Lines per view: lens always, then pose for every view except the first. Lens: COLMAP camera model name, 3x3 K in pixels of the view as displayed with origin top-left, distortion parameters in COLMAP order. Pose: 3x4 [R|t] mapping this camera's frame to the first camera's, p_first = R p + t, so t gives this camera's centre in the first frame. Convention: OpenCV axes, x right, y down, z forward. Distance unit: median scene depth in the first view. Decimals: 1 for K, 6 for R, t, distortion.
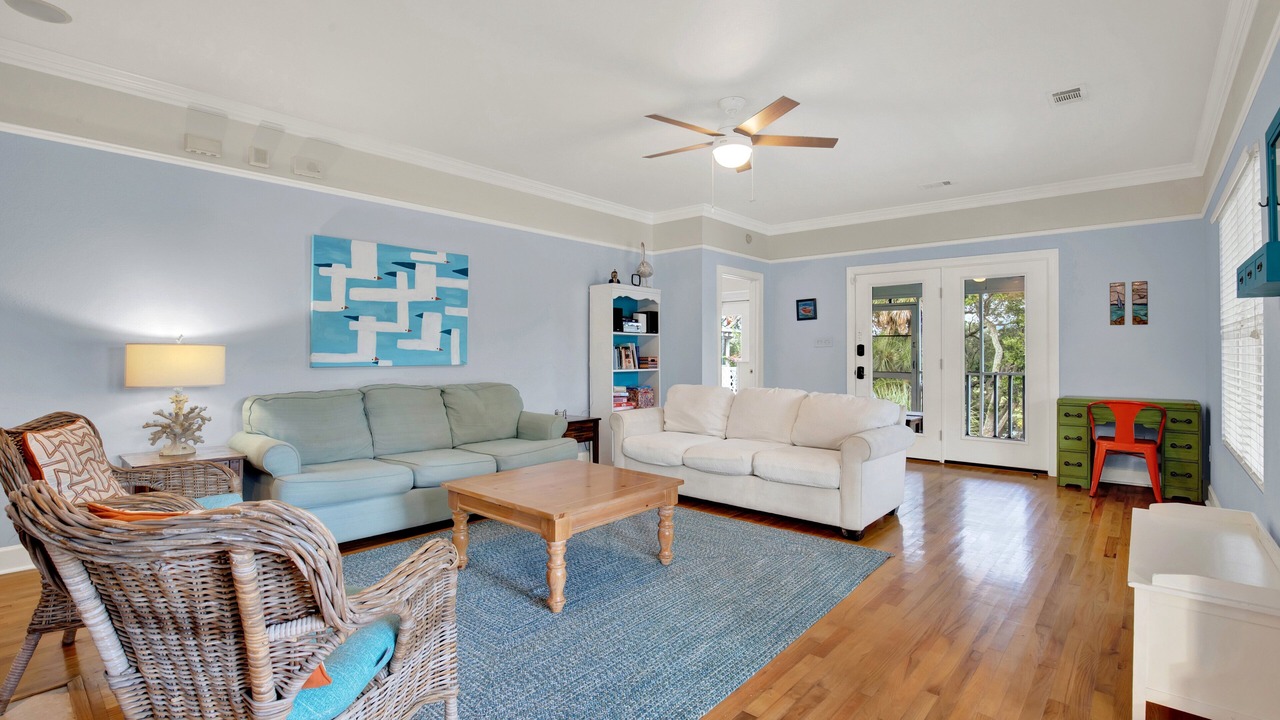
lens RADIAL K [[589.9, 0, 643.3], [0, 589.9, 354.3], [0, 0, 1]] dist [-0.024582, 0.002580]
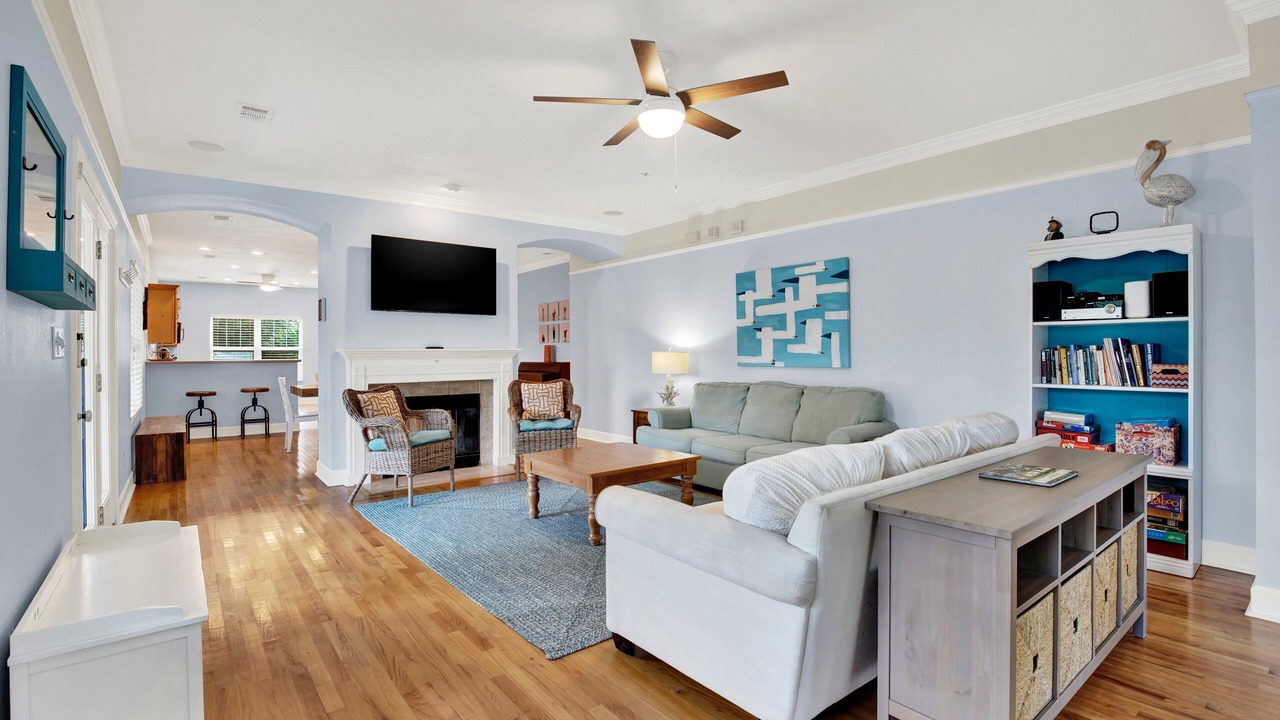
lens RADIAL K [[589.9, 0, 641.7], [0, 589.9, 357.1], [0, 0, 1]] dist [-0.024582, 0.002580]
pose [[-0.178596, 0.007553, -0.983894, 0.804856], [0.002765, 0.999970, 0.007175, -0.009327], [0.983919, -0.001439, -0.178611, 0.918074]]
